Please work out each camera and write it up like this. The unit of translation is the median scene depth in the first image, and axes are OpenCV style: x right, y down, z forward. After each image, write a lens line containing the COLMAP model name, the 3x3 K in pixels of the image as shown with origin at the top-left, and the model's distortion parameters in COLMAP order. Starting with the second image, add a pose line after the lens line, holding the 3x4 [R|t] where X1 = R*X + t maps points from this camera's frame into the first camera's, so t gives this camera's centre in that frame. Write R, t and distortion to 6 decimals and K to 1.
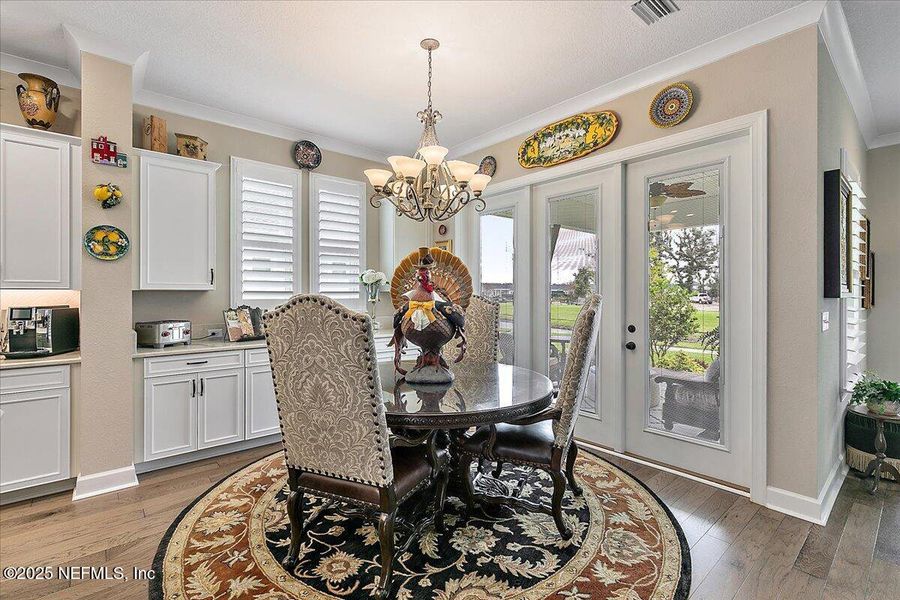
lens RADIAL K [[412.9, 0, 447.4], [0, 412.9, 296.7], [0, 0, 1]] dist [0.008837, -0.000867]
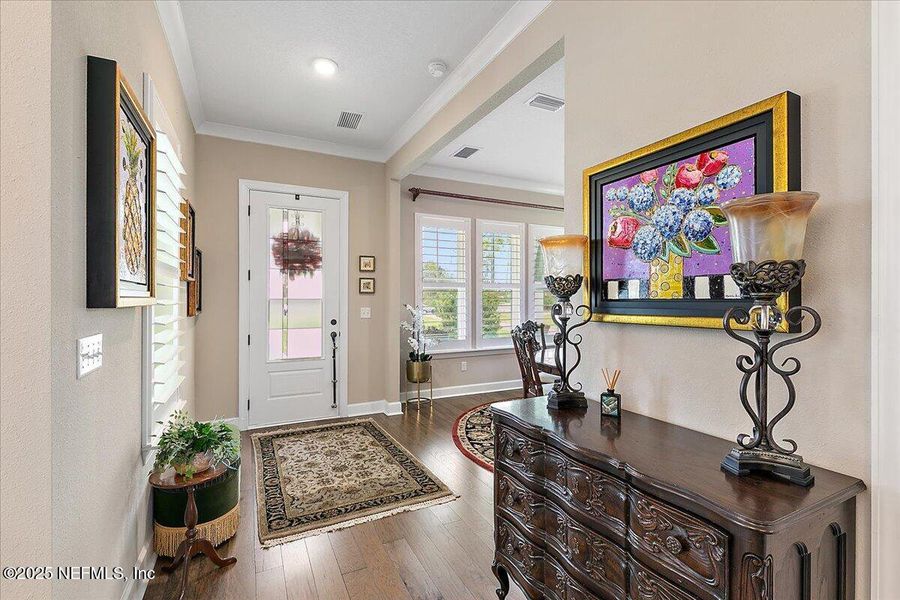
lens RADIAL K [[412.9, 0, 447.4], [0, 412.9, 296.7], [0, 0, 1]] dist [0.008837, -0.000867]
pose [[0.267126, 0.003668, 0.963655, 0.272990], [0.002515, 0.999987, -0.004504, -0.003641], [-0.963658, 0.003627, 0.267113, 0.226303]]
